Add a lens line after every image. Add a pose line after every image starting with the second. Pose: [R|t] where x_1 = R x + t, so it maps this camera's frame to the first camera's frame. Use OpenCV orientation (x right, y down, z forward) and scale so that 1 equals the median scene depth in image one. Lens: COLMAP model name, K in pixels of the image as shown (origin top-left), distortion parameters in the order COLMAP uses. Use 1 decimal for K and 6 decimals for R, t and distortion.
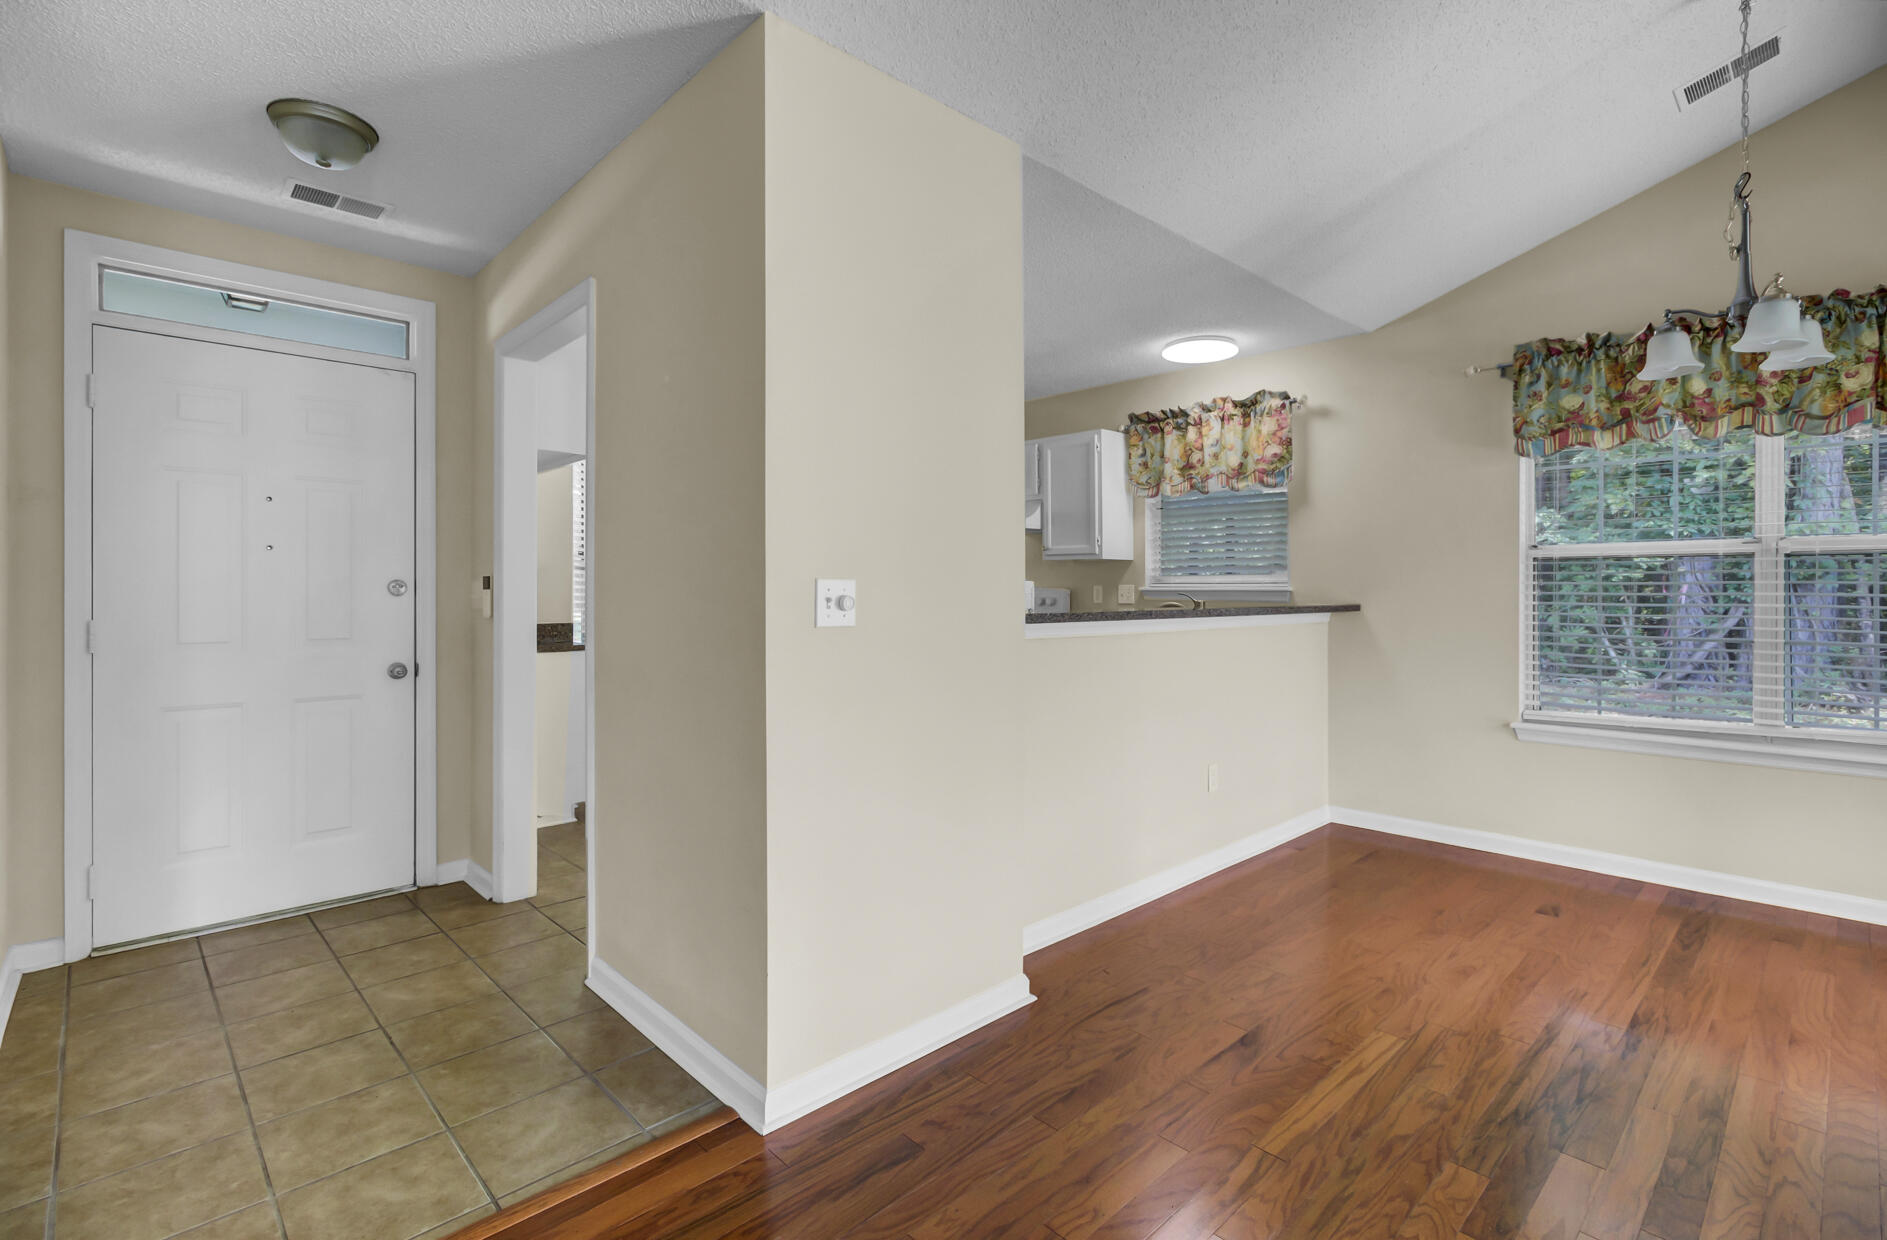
lens RADIAL K [[874.7, 0, 943.7], [0, 874.7, 589.3], [0, 0, 1]] dist [0.012418, -0.000278]
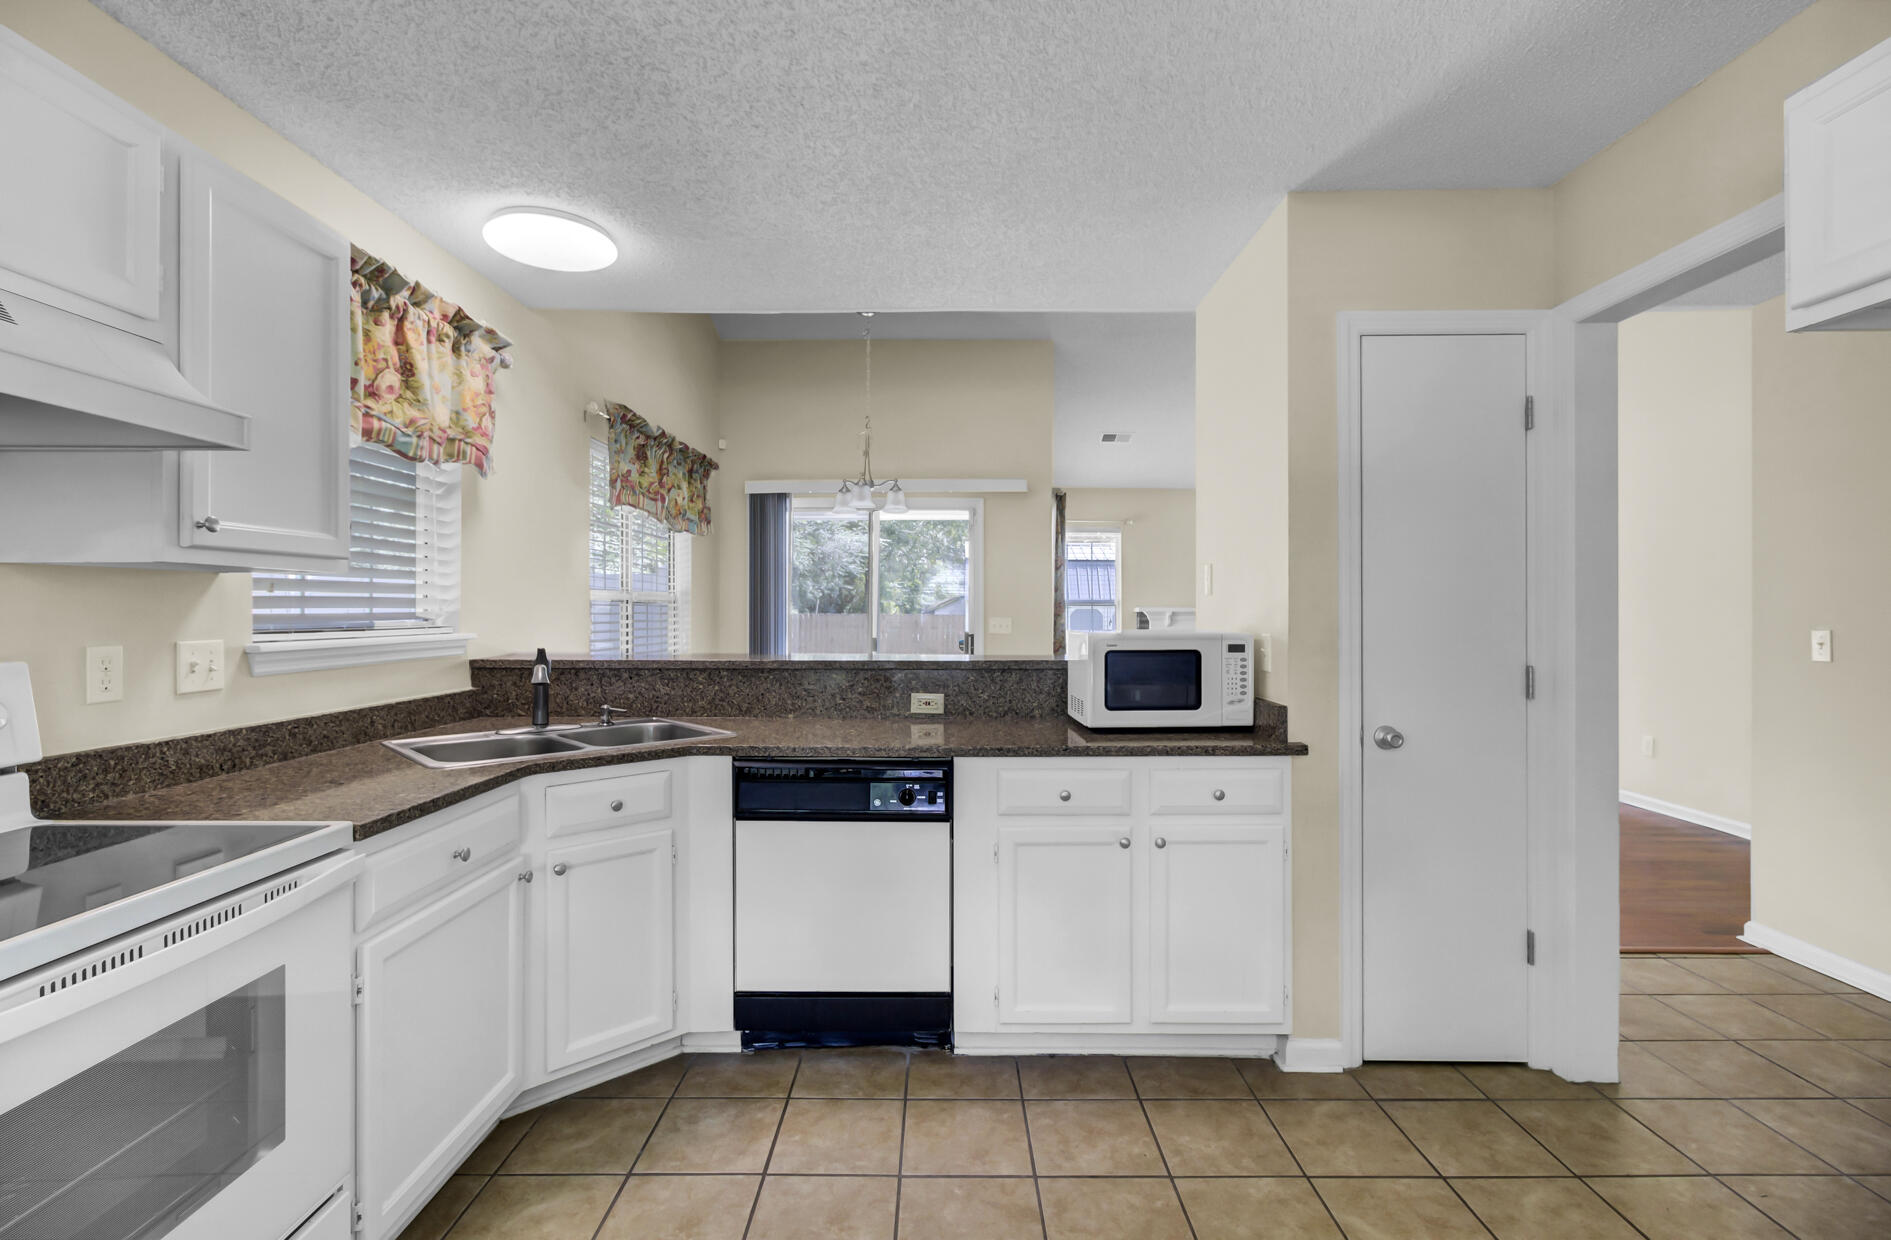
lens RADIAL K [[876.2, 0, 941.0], [0, 876.2, 607.7], [0, 0, 1]] dist [-0.001562, 0.000160]
pose [[-0.718628, -0.000617, 0.695395, -0.384353], [-0.001024, 0.999999, -0.000171, -0.026047], [-0.695394, -0.000835, -0.718628, 1.505200]]
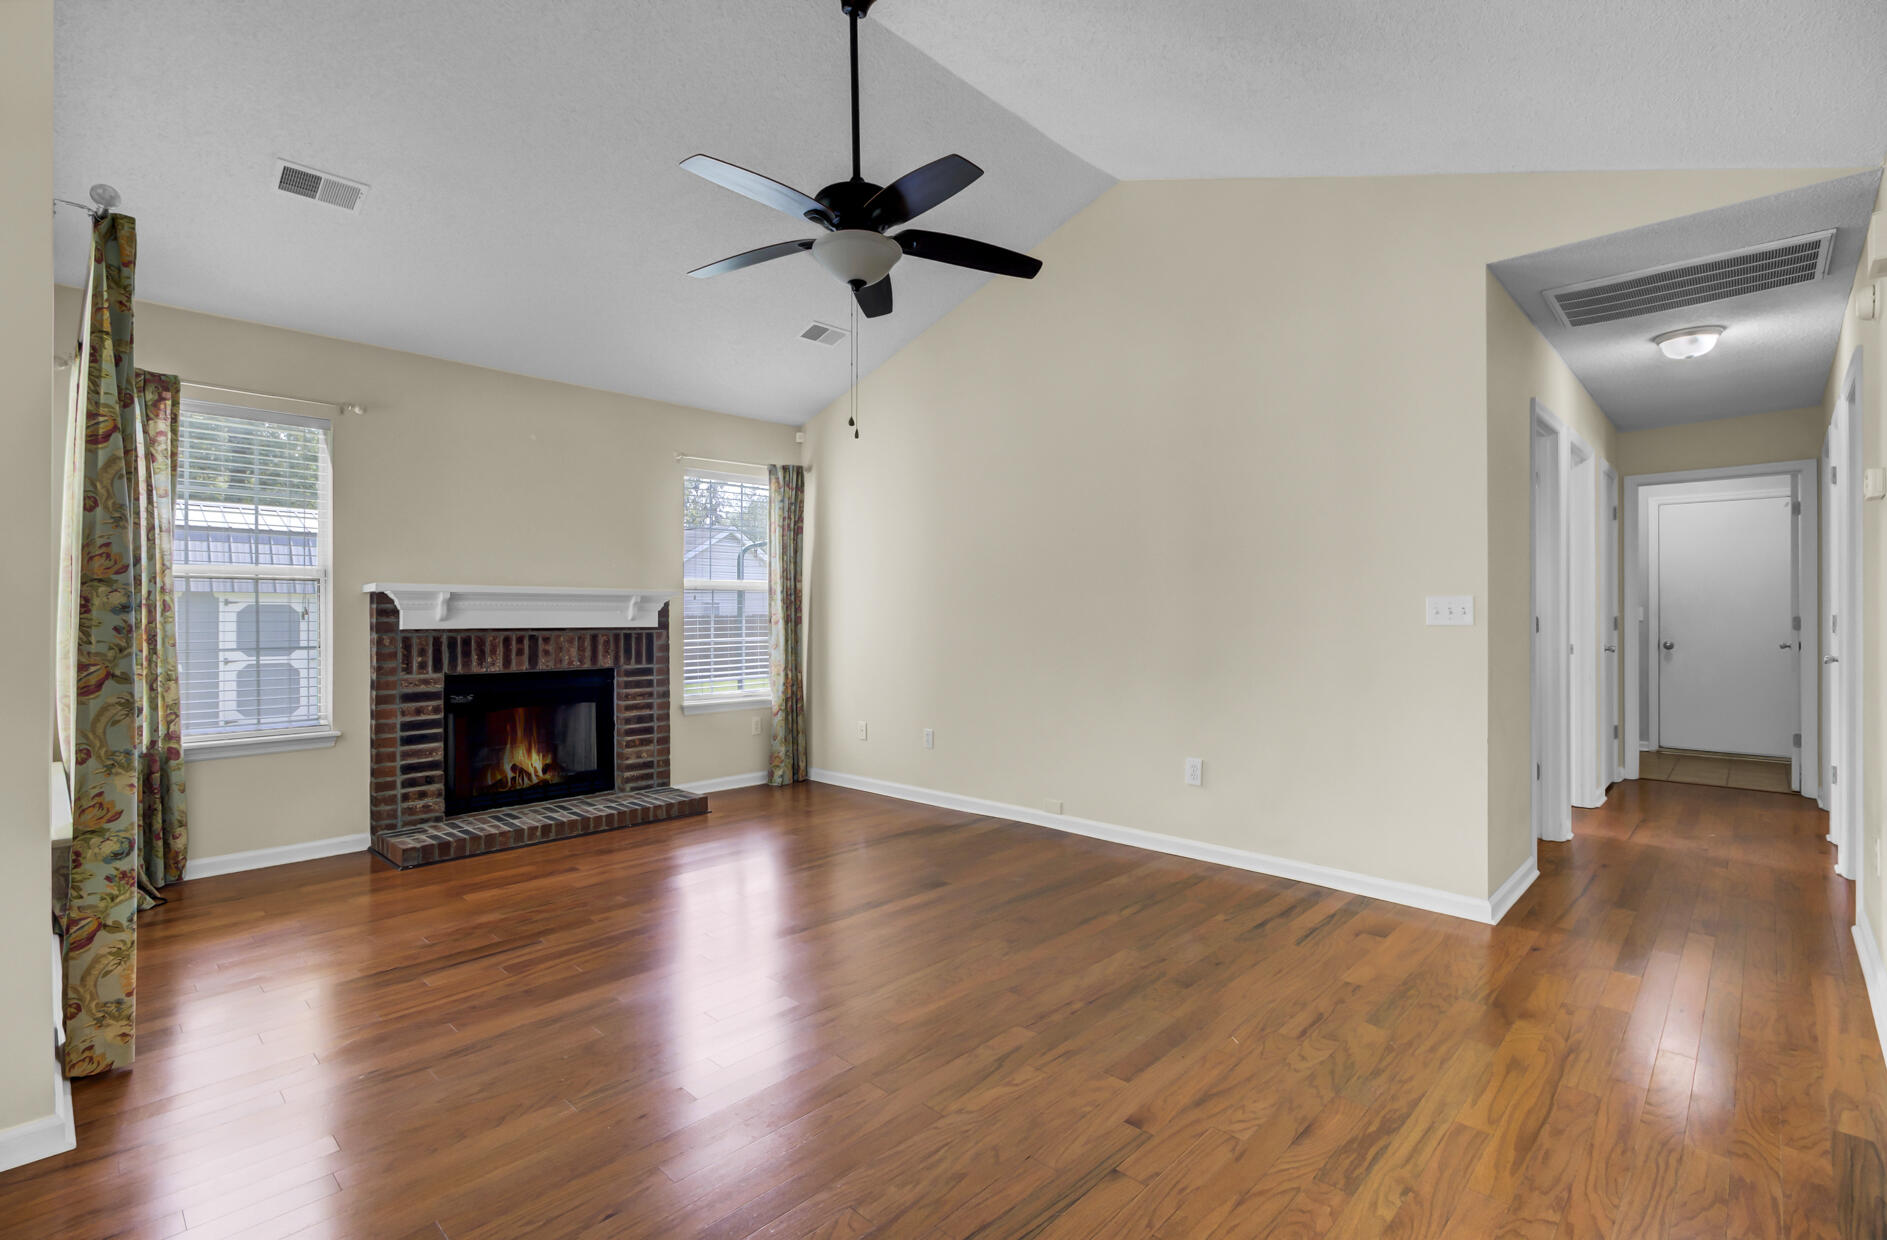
lens RADIAL K [[874.3, 0, 939.0], [0, 874.3, 607.7], [0, 0, 1]] dist [-0.001562, 0.000160]
pose [[-0.999235, -0.000503, -0.039100, 0.141546], [-0.000353, 0.999993, -0.003848, 0.007640], [0.039102, -0.003831, -0.999228, 0.673920]]
